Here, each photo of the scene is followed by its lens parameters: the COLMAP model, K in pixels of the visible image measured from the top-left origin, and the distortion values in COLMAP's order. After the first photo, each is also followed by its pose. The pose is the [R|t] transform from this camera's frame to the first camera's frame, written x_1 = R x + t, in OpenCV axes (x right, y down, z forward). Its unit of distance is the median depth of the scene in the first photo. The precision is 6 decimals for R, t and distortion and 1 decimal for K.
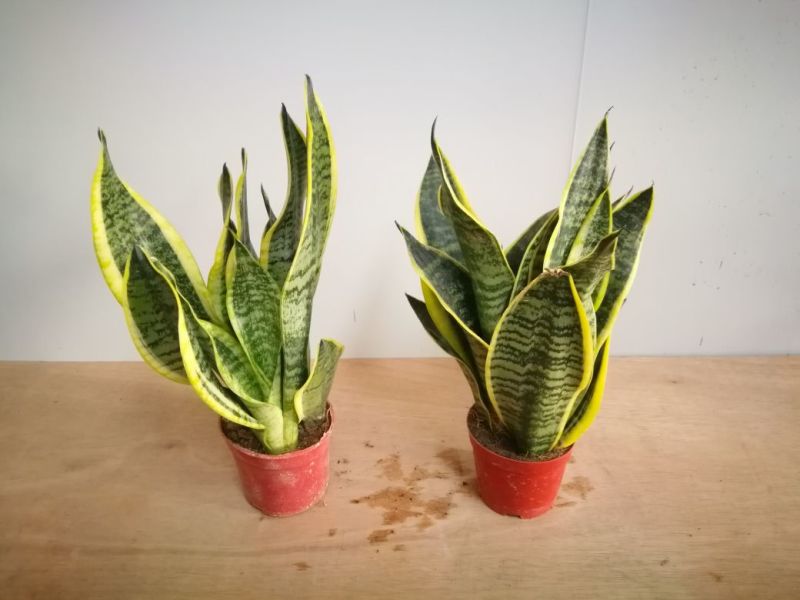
lens RADIAL K [[673.4, 0, 407.4], [0, 673.4, 278.2], [0, 0, 1]] dist [0.039972, -0.101486]
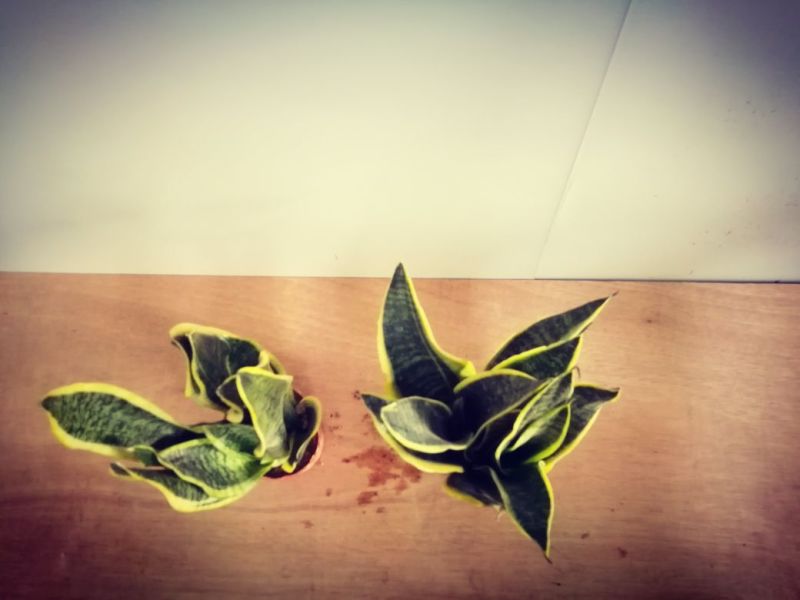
lens RADIAL K [[673.4, 0, 392.9], [0, 673.4, 297.9], [0, 0, 1]] dist [0.039972, -0.101486]
pose [[0.998020, 0.001511, -0.062879, 0.095410], [0.041184, 0.739902, 0.671453, -0.800894], [0.047539, -0.672713, 0.738374, 0.337370]]
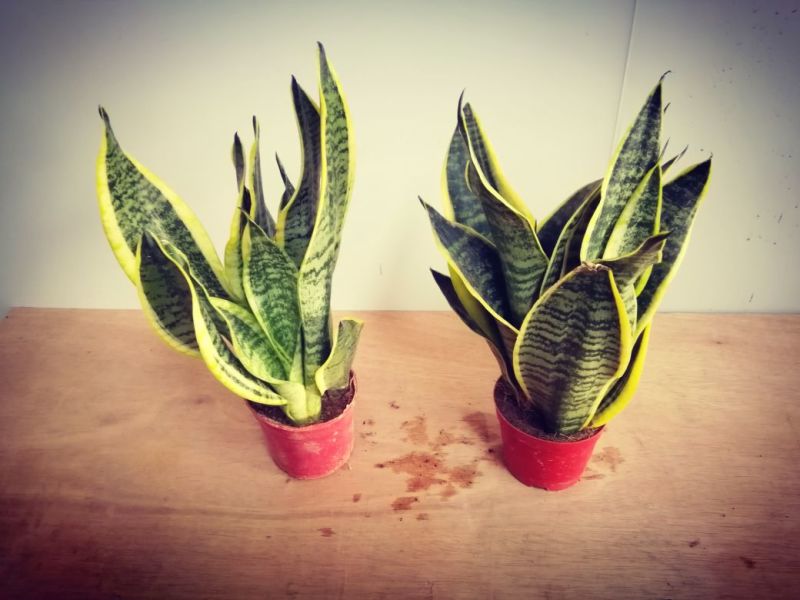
lens RADIAL K [[673.4, 0, 386.9], [0, 673.4, 289.3], [0, 0, 1]] dist [0.039972, -0.101486]
pose [[0.996589, 0.010165, -0.081891, 0.014207], [0.003132, 0.987009, 0.160632, -0.100656], [0.082460, -0.160341, 0.983611, 0.065257]]
